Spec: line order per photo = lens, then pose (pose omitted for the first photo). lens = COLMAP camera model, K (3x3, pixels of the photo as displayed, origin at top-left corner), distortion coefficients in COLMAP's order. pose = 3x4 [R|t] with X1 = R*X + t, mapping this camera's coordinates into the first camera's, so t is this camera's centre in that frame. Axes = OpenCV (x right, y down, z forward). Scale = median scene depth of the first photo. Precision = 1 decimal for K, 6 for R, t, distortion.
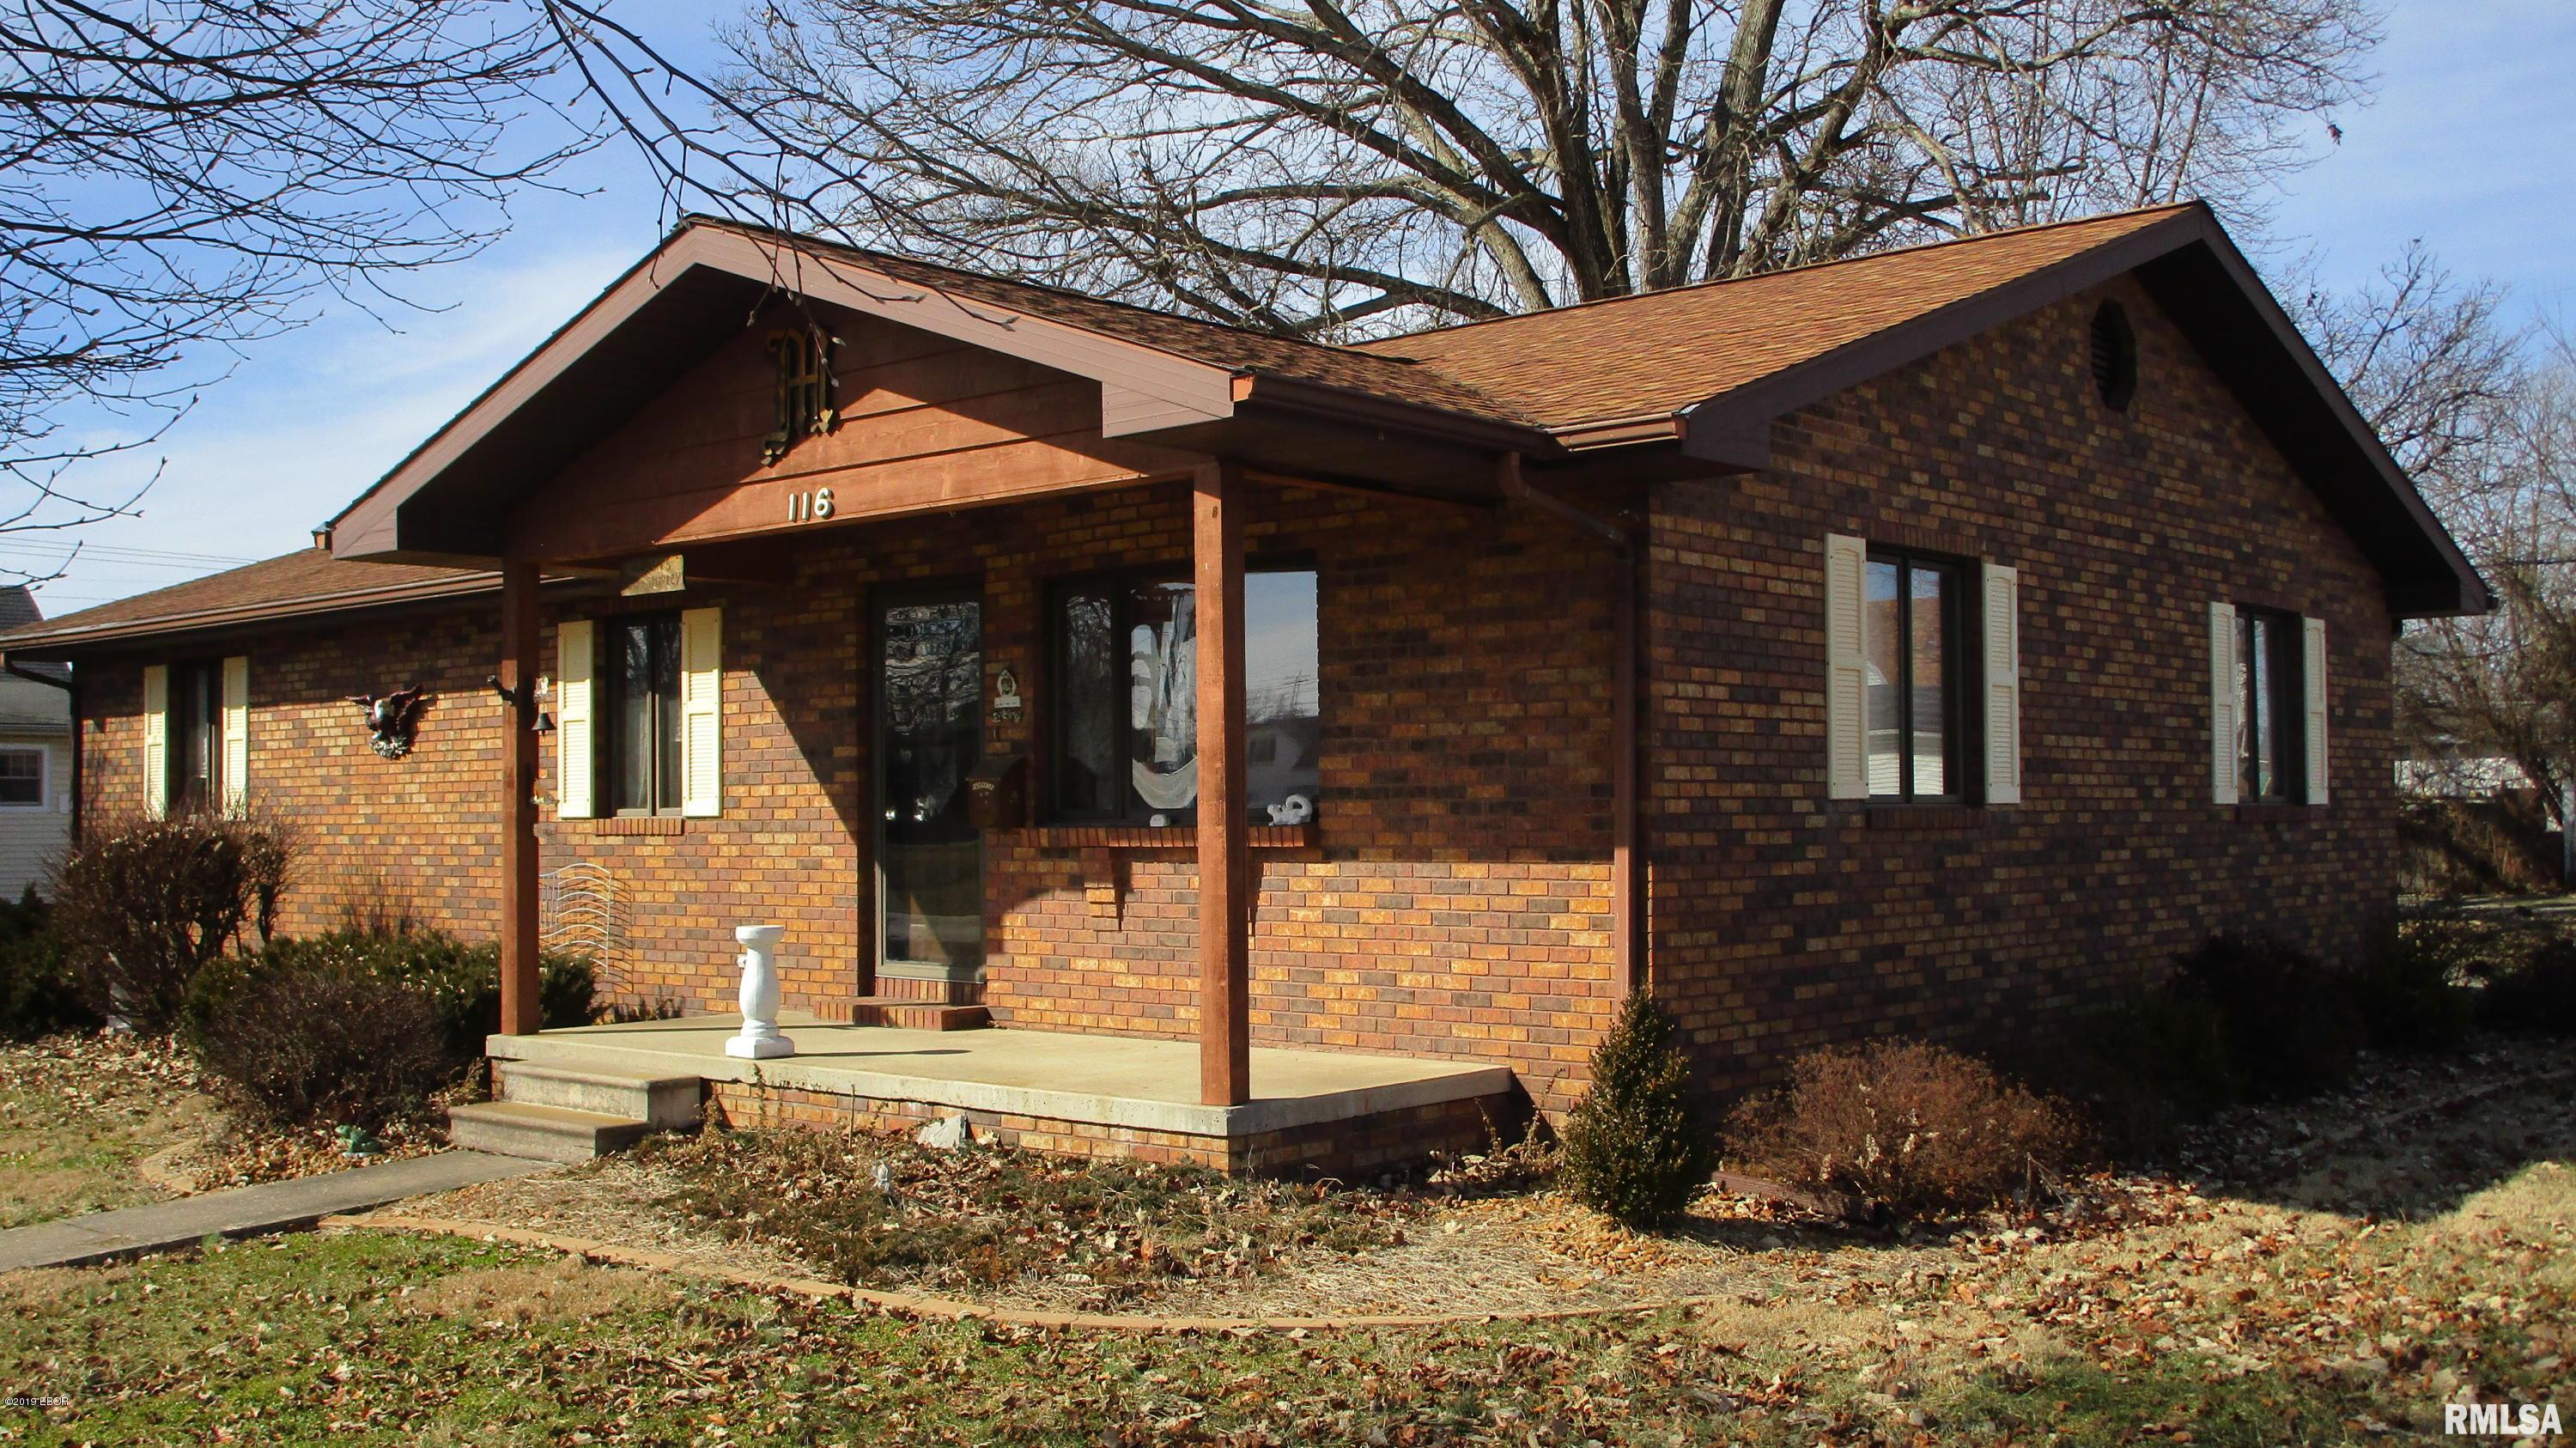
lens RADIAL K [[2484.9, 0, 1288.0], [0, 2484.9, 724.0], [0, 0, 1]] dist [-0.094555, -0.002036]
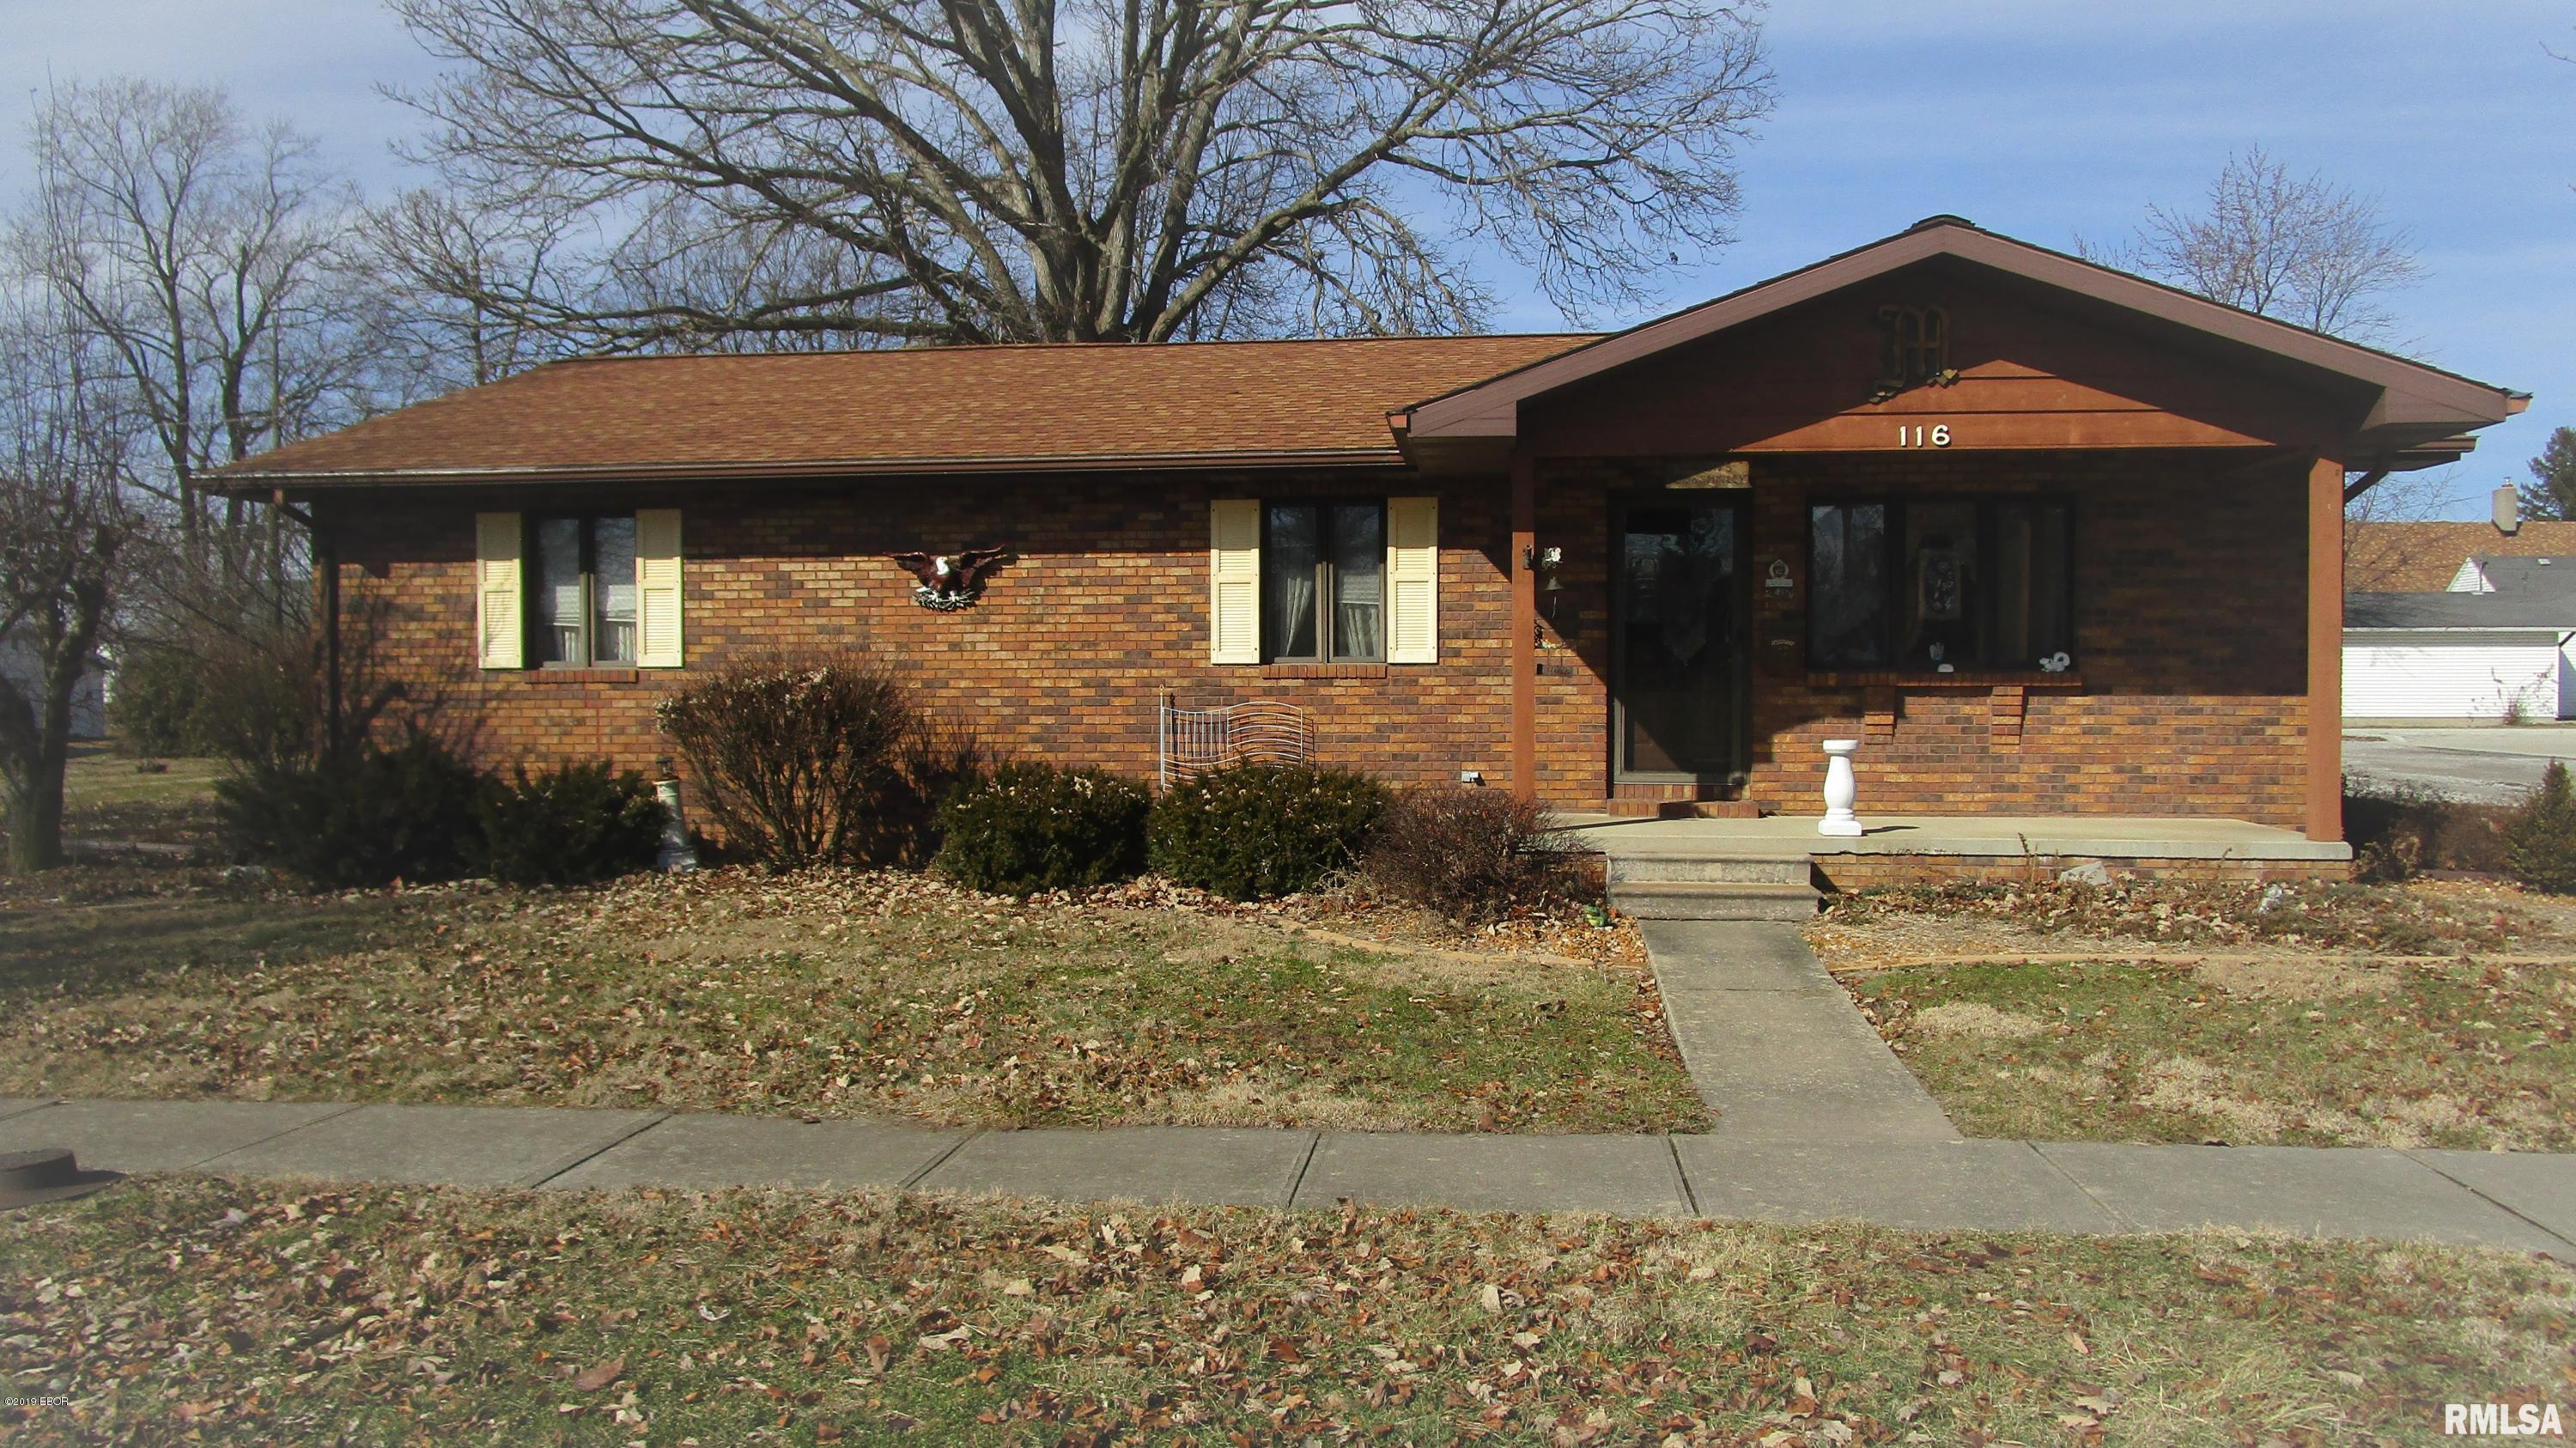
lens RADIAL K [[1833.4, 0, 1288.2], [0, 1833.4, 761.6], [0, 0, 1]] dist [-0.054824, 0.001330]
pose [[0.835930, -0.014213, 0.548652, -1.013219], [-0.026443, 0.997461, 0.066128, 0.034390], [-0.548199, -0.069786, 0.833431, 0.320037]]
